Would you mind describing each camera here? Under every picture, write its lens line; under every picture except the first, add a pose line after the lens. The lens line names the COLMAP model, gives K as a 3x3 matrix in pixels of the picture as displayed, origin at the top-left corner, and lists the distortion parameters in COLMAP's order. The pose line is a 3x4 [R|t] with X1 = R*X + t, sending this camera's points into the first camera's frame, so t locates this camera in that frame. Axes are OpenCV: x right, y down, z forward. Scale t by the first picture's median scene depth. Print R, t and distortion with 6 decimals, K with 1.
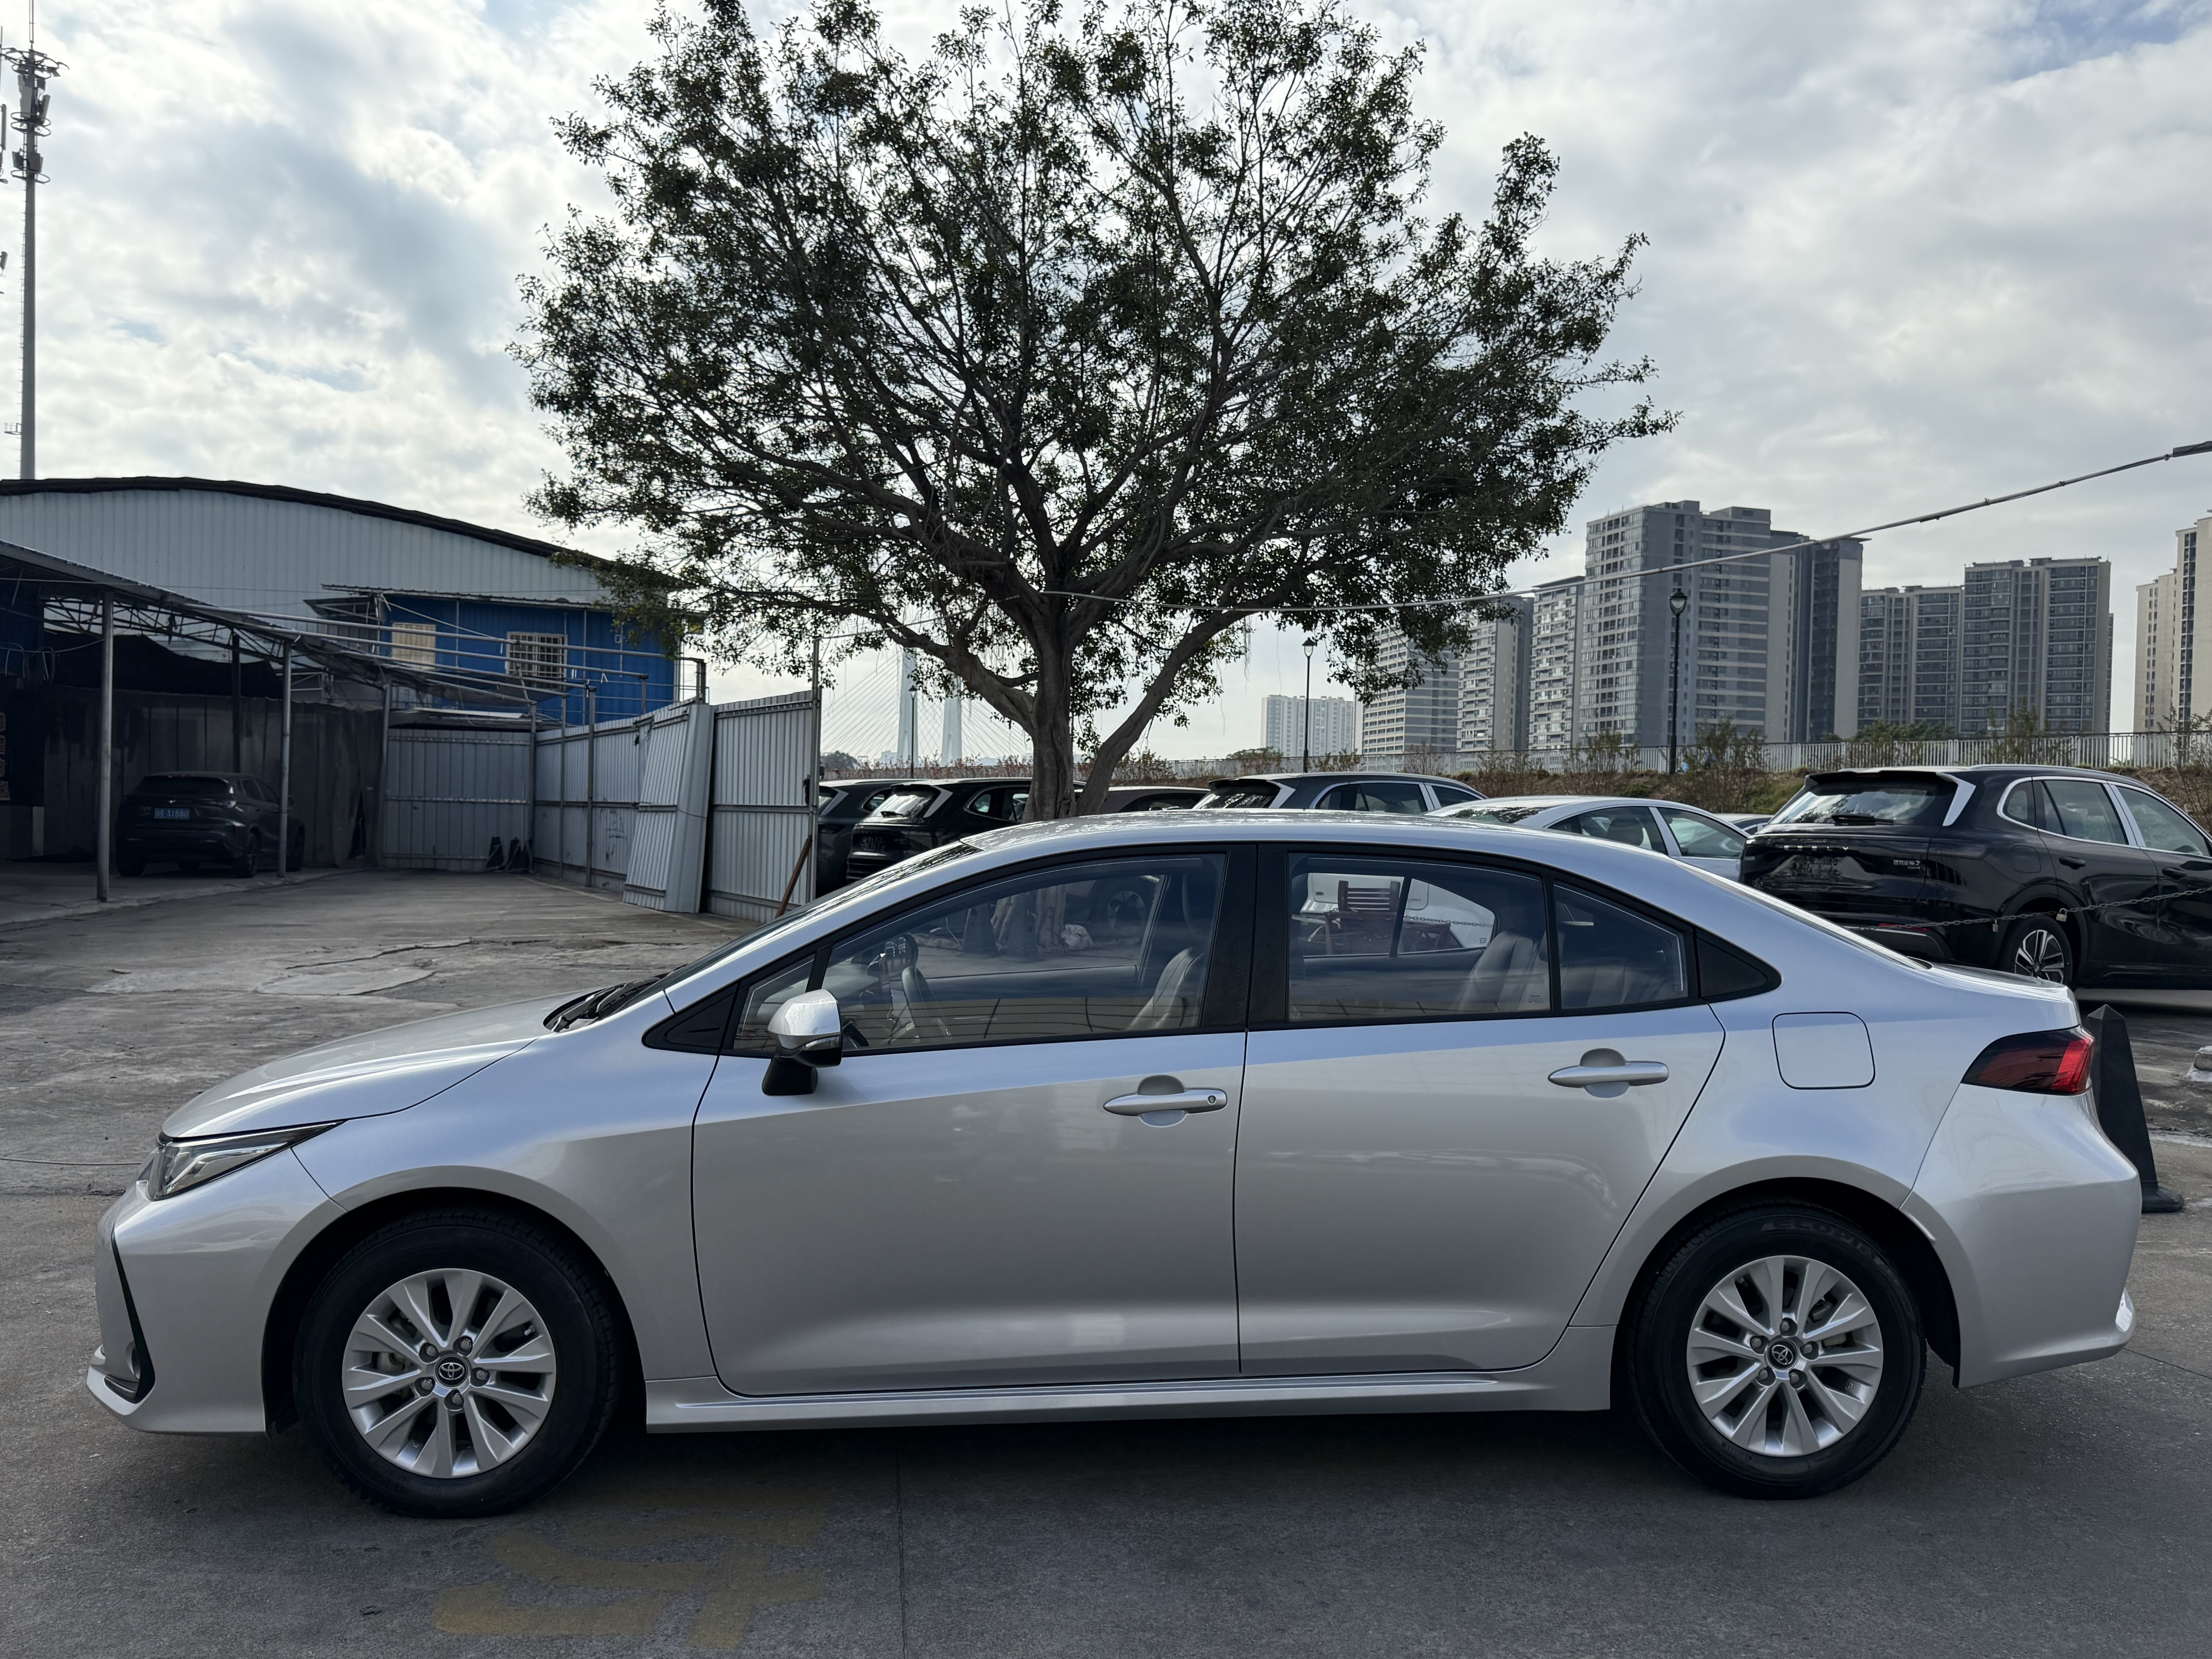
lens RADIAL K [[1712.5, 0, 1102.2], [0, 1712.5, 834.6], [0, 0, 1]] dist [0.008053, 0.004356]
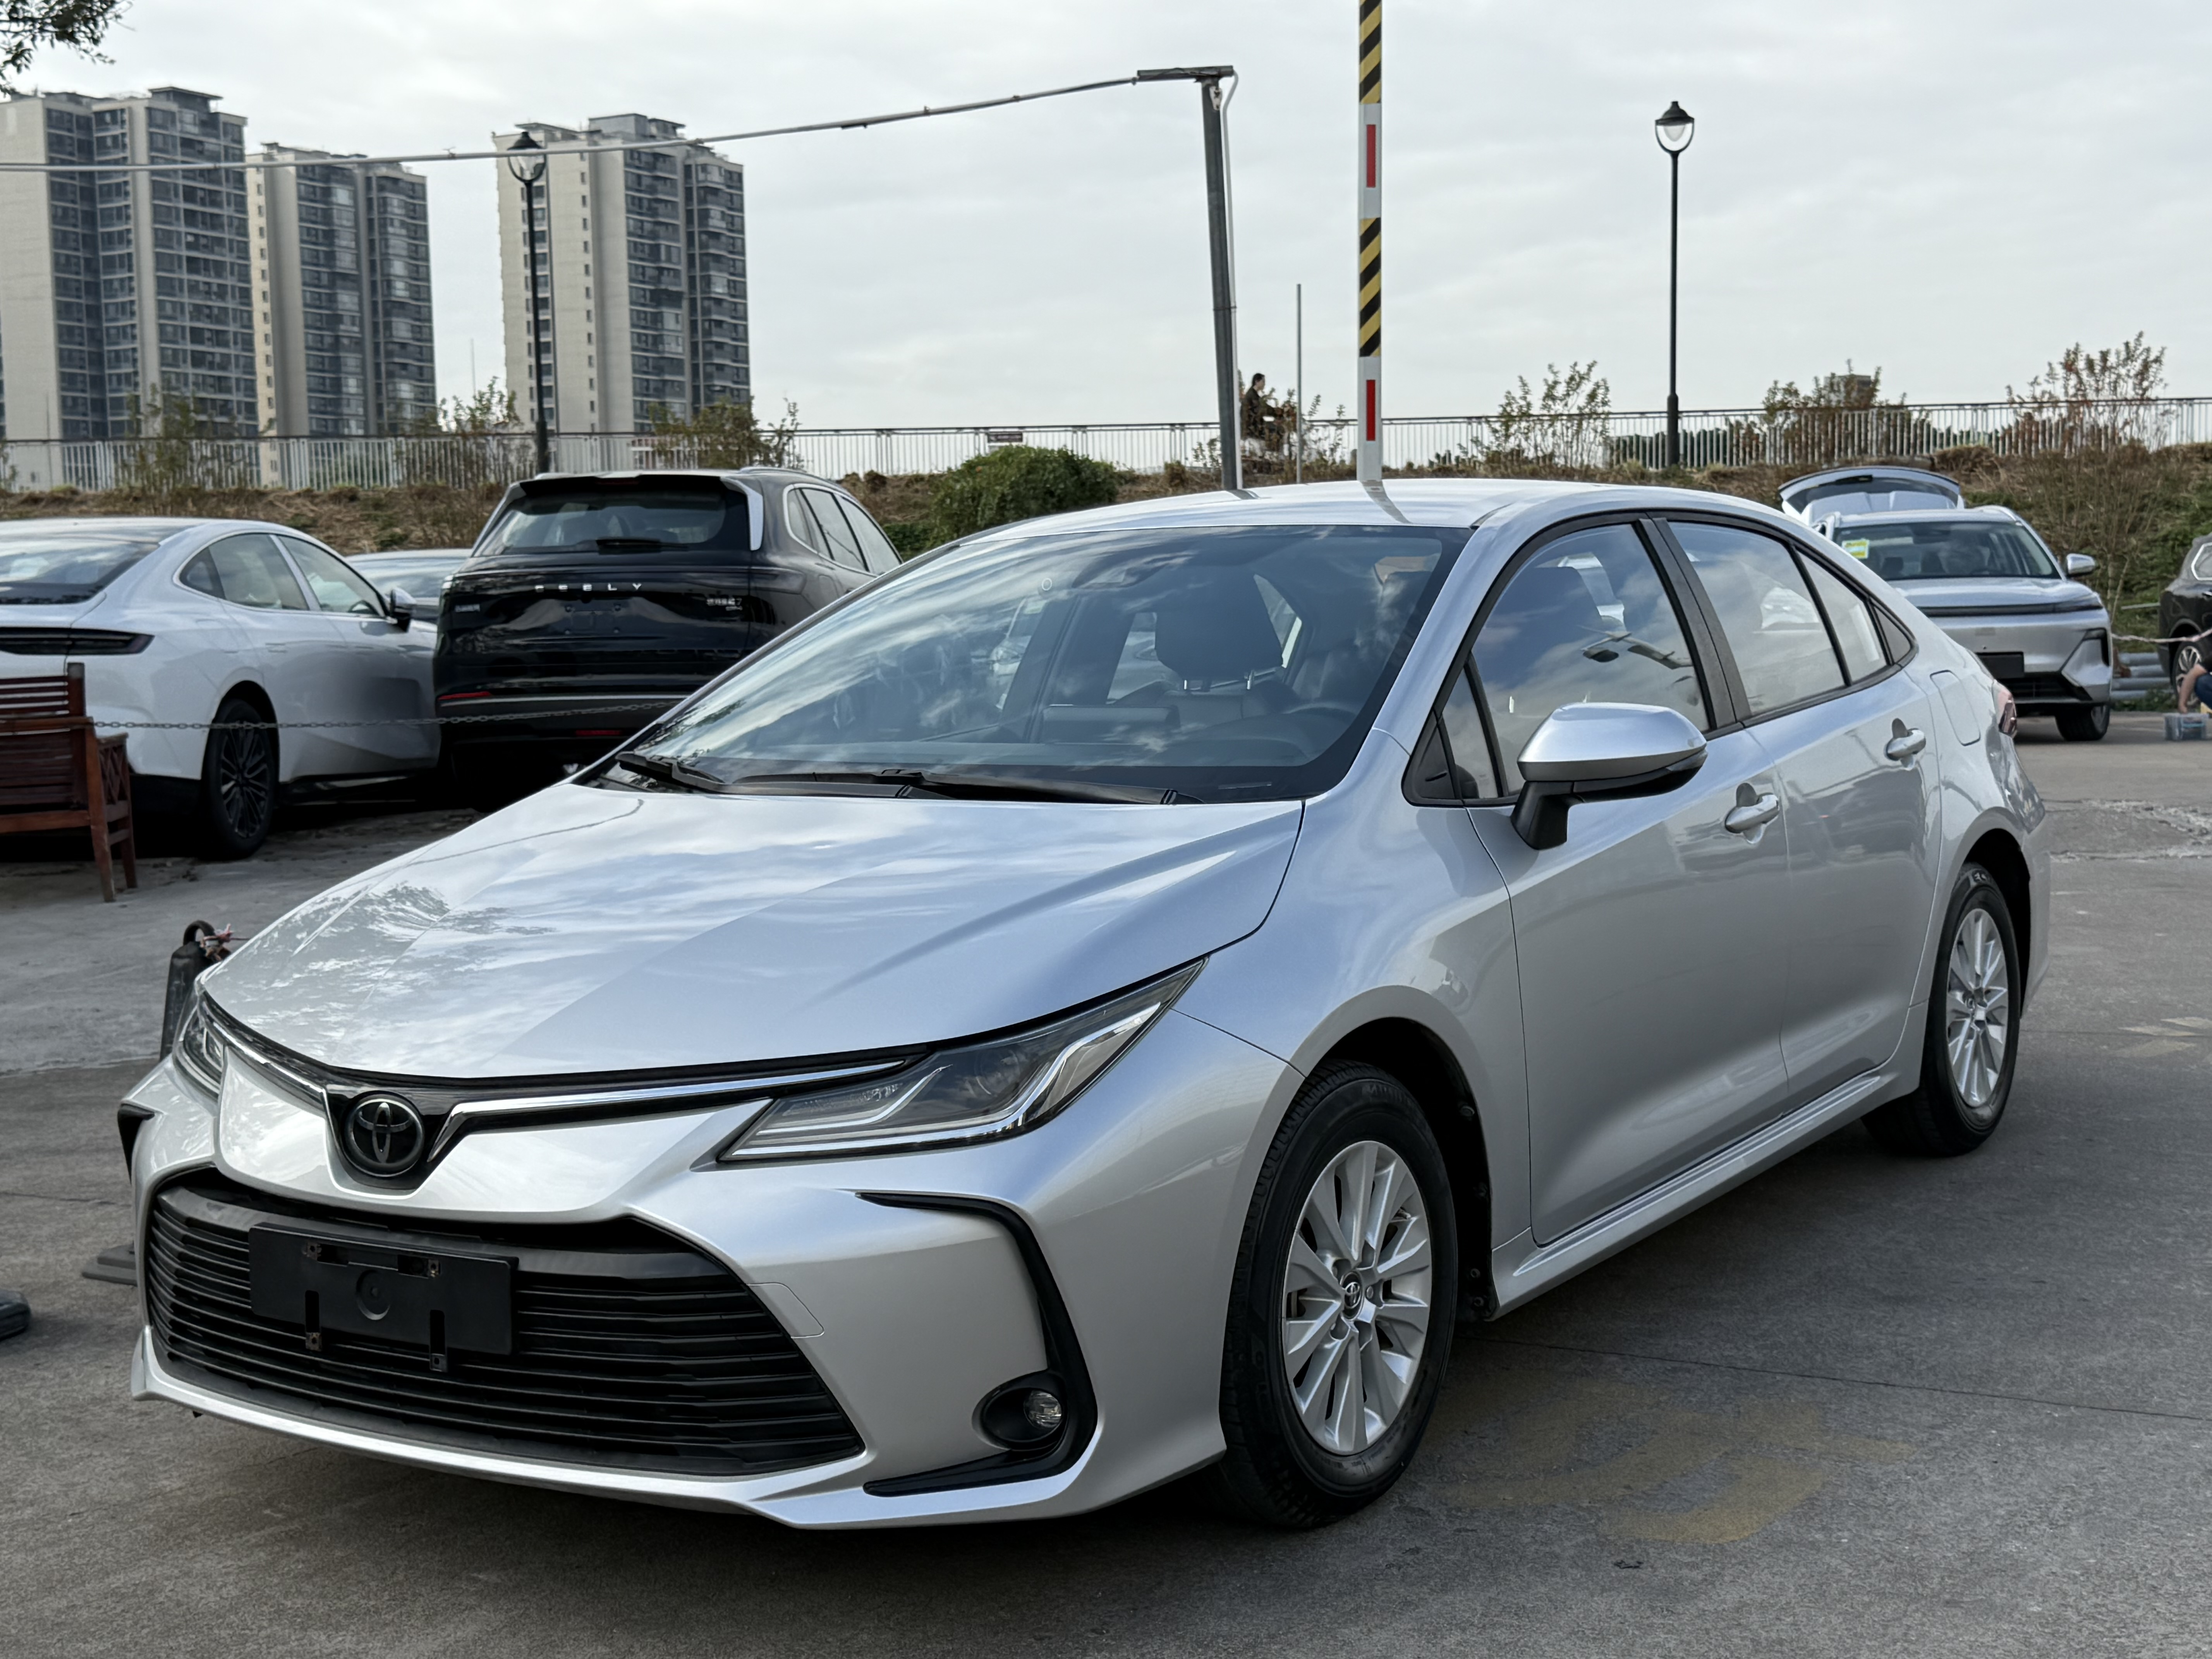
lens RADIAL K [[2889.3, 0, 1112.6], [0, 2889.3, 834.8], [0, 0, 1]] dist [0.125996, 0.000000]
pose [[0.598626, -0.101455, 0.794578, -1.329783], [0.042333, 0.994567, 0.095097, 0.018593], [-0.799909, -0.023291, 0.599669, 0.393850]]
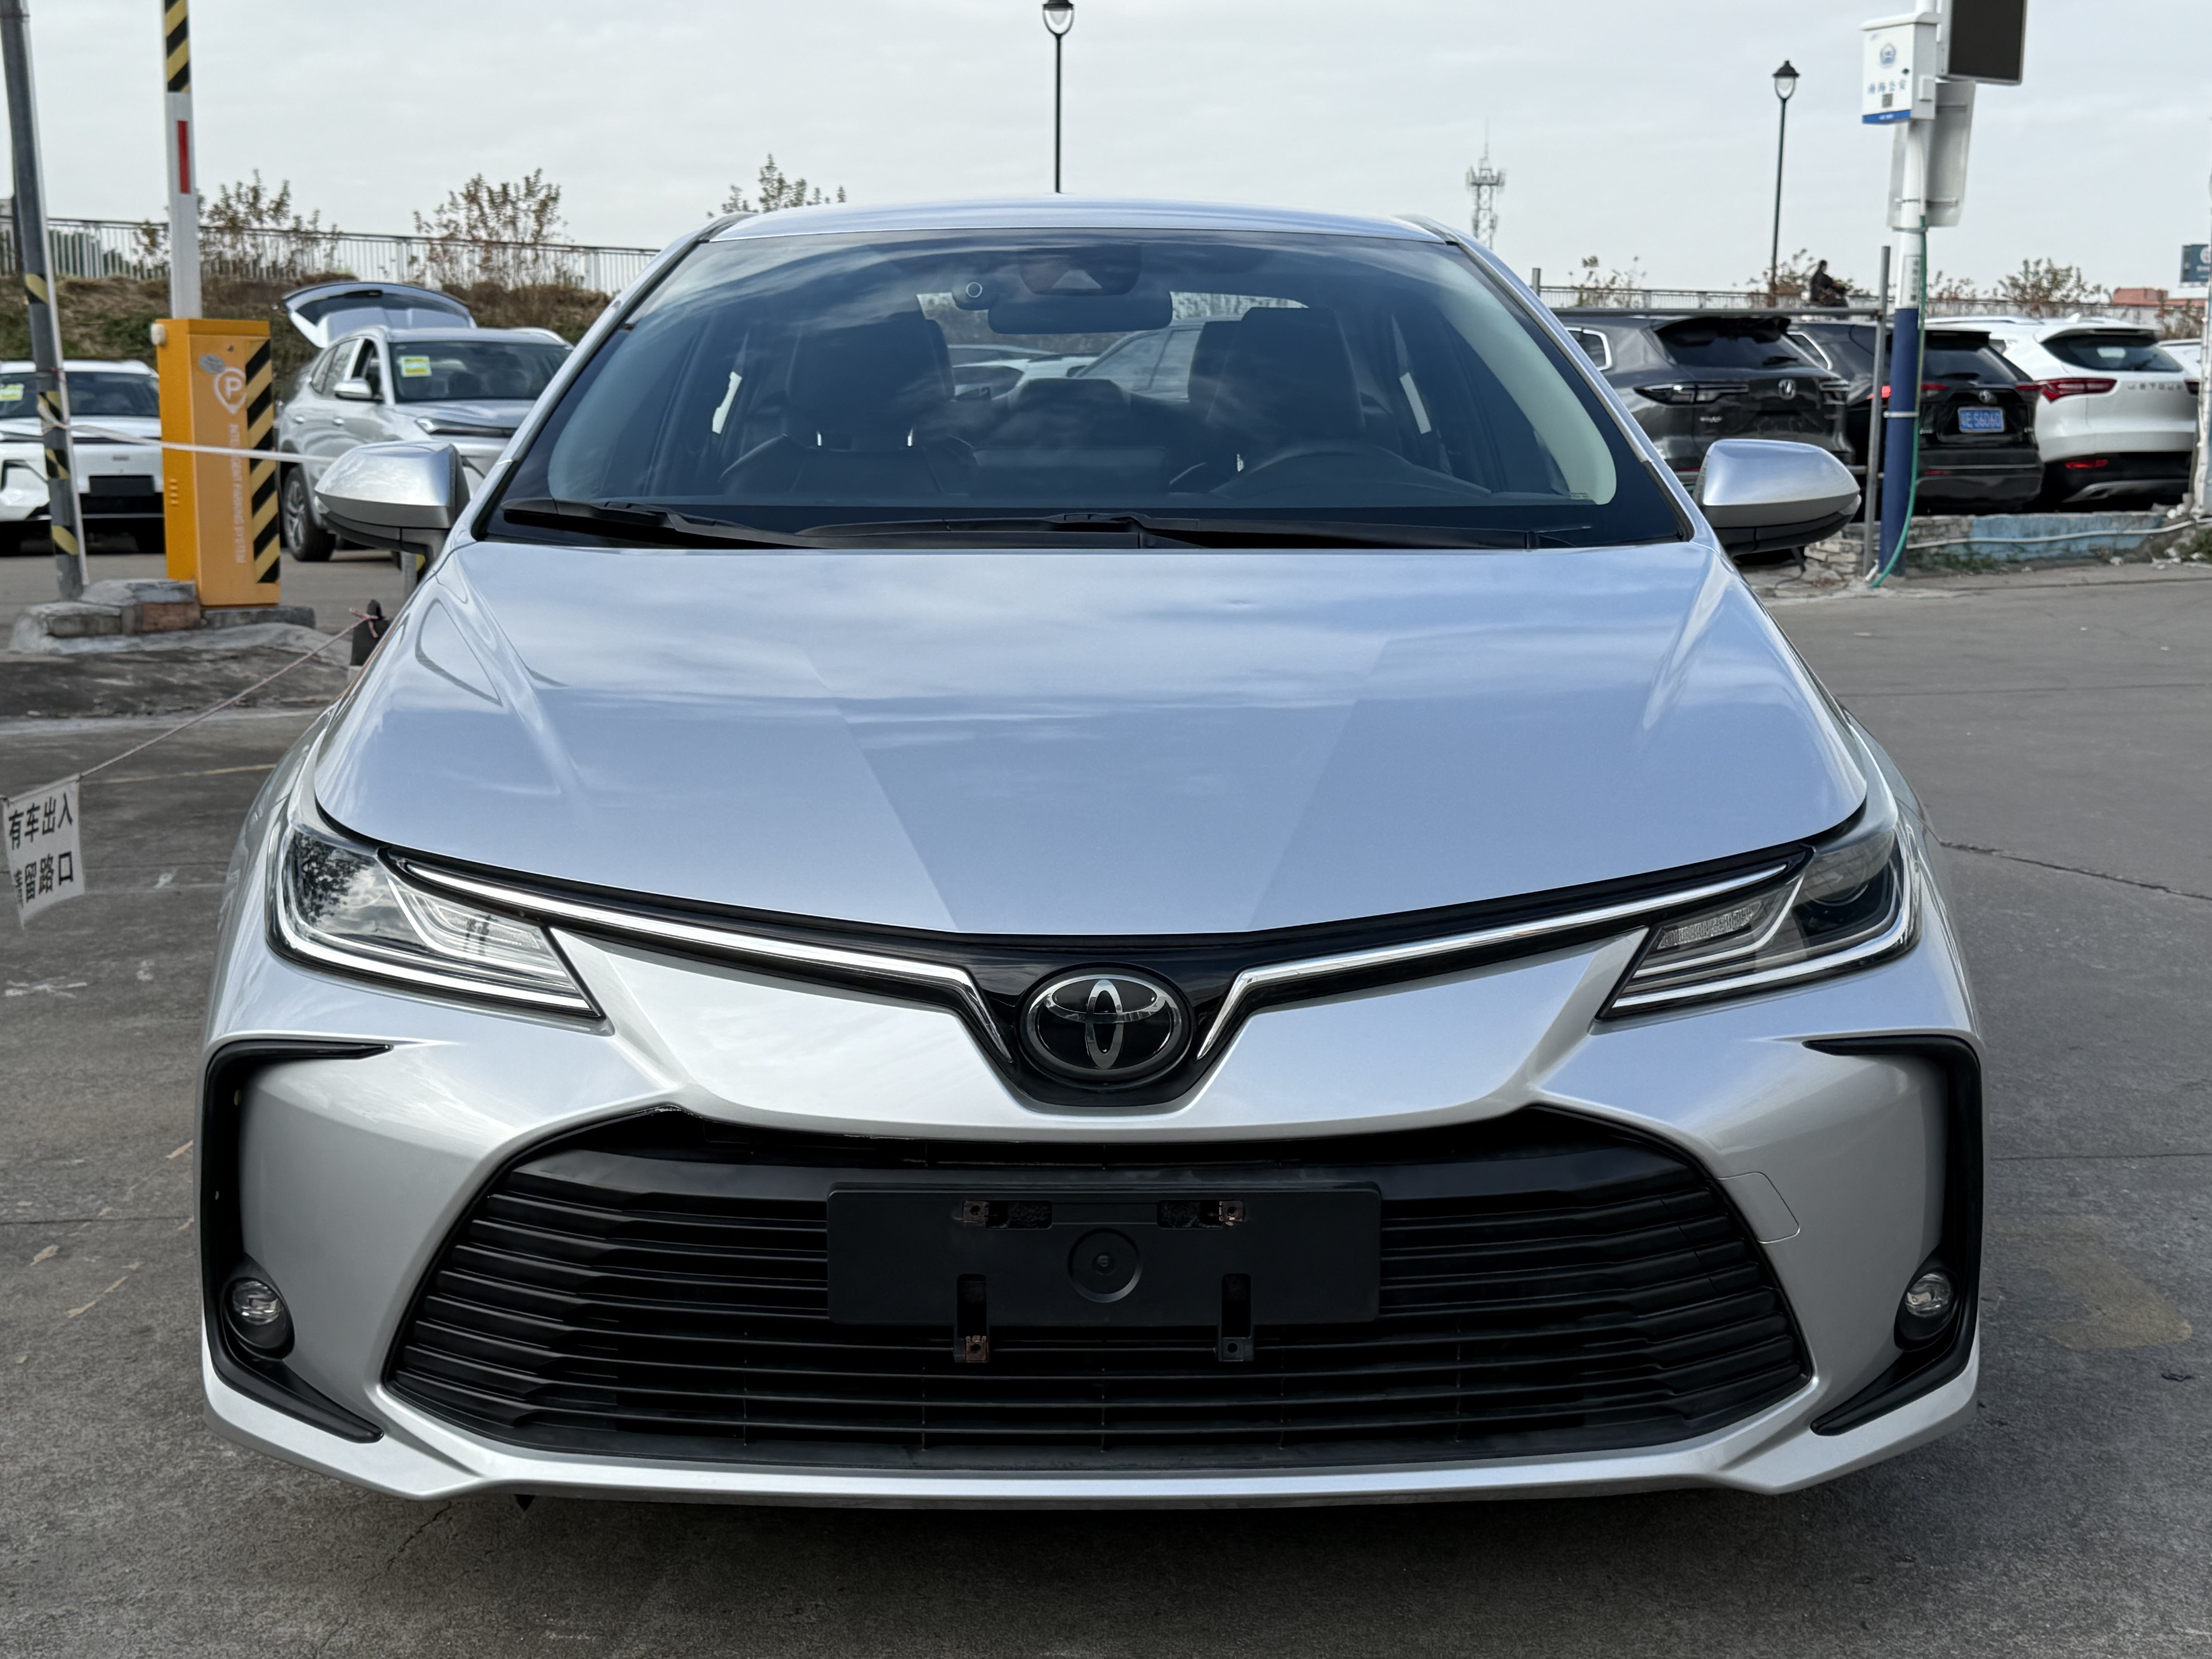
lens RADIAL K [[2889.3, 0, 1105.6], [0, 2889.3, 824.3], [0, 0, 1]] dist [0.125996, 0.000000]
pose [[0.050796, -0.161267, 0.985603, -1.341698], [0.010556, 0.986908, 0.160937, 0.053383], [-0.998653, 0.002230, 0.051833, 1.173268]]
